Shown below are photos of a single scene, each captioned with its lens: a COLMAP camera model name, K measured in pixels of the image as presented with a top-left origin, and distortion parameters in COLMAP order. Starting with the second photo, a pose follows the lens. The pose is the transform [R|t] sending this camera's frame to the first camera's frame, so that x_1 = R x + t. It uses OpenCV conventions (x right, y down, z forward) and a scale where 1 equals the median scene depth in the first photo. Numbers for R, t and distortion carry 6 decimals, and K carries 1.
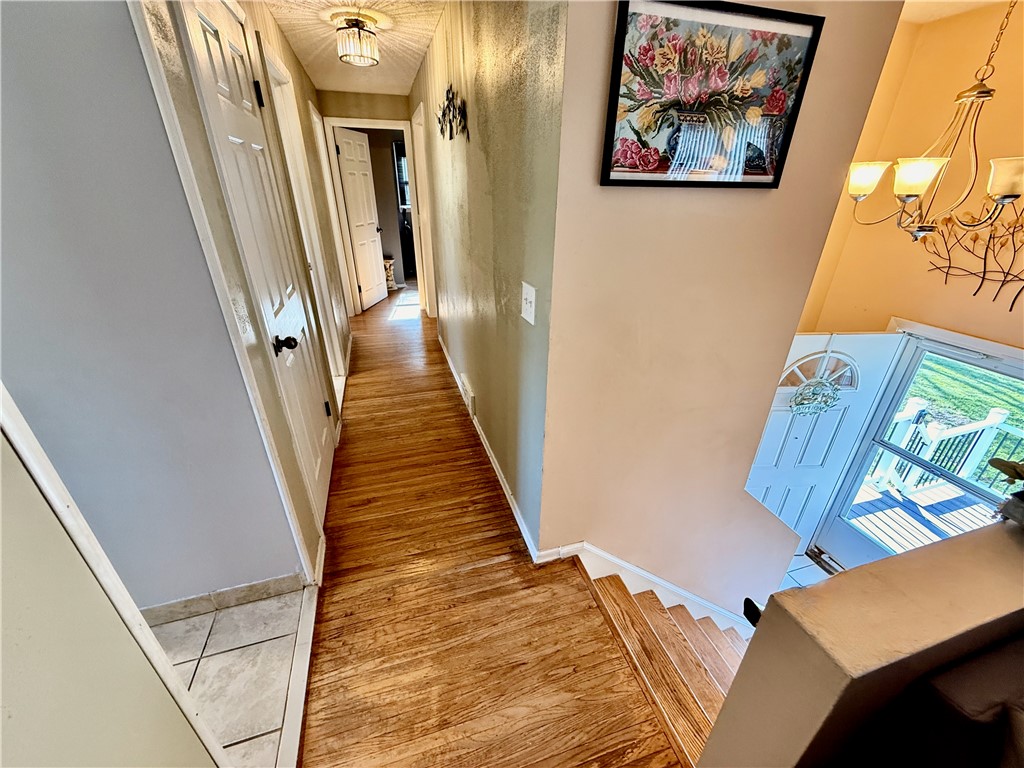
lens RADIAL K [[406.7, 0, 512.7], [0, 406.7, 384.9], [0, 0, 1]] dist [-0.002936, 0.000200]
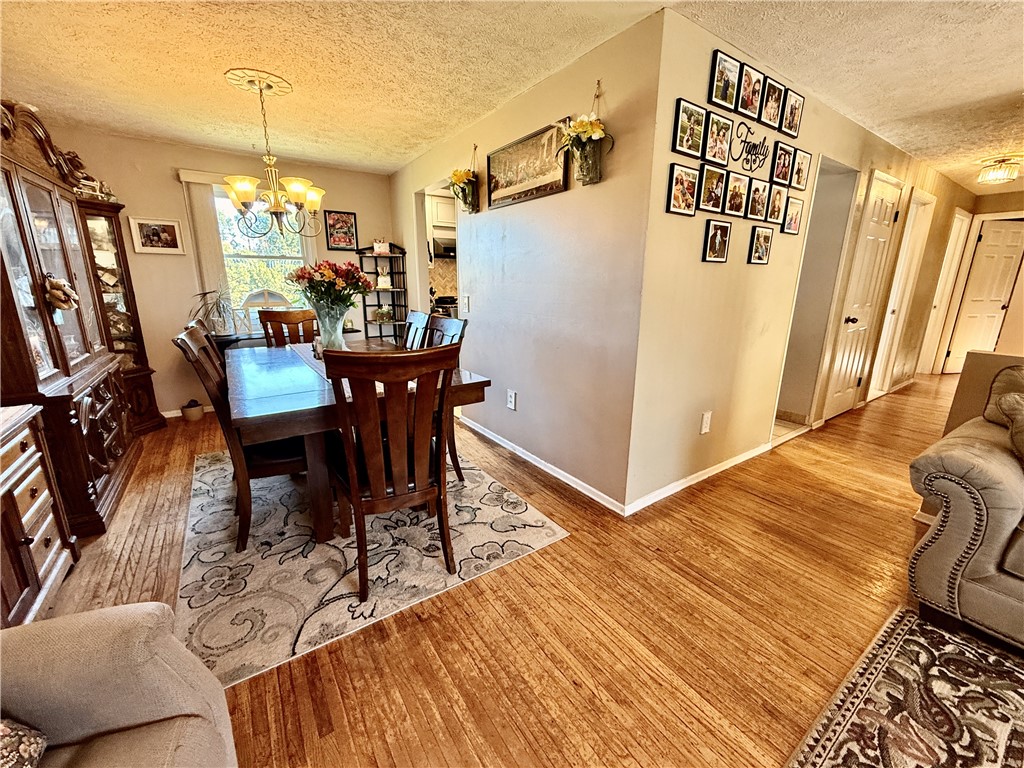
lens RADIAL K [[406.7, 0, 509.1], [0, 406.7, 380.0], [0, 0, 1]] dist [-0.002936, 0.000200]
pose [[0.297156, 0.224898, -0.927965, 1.031168], [-0.425444, 0.901245, 0.082185, 0.814453], [0.854808, 0.370376, 0.363491, -1.308211]]
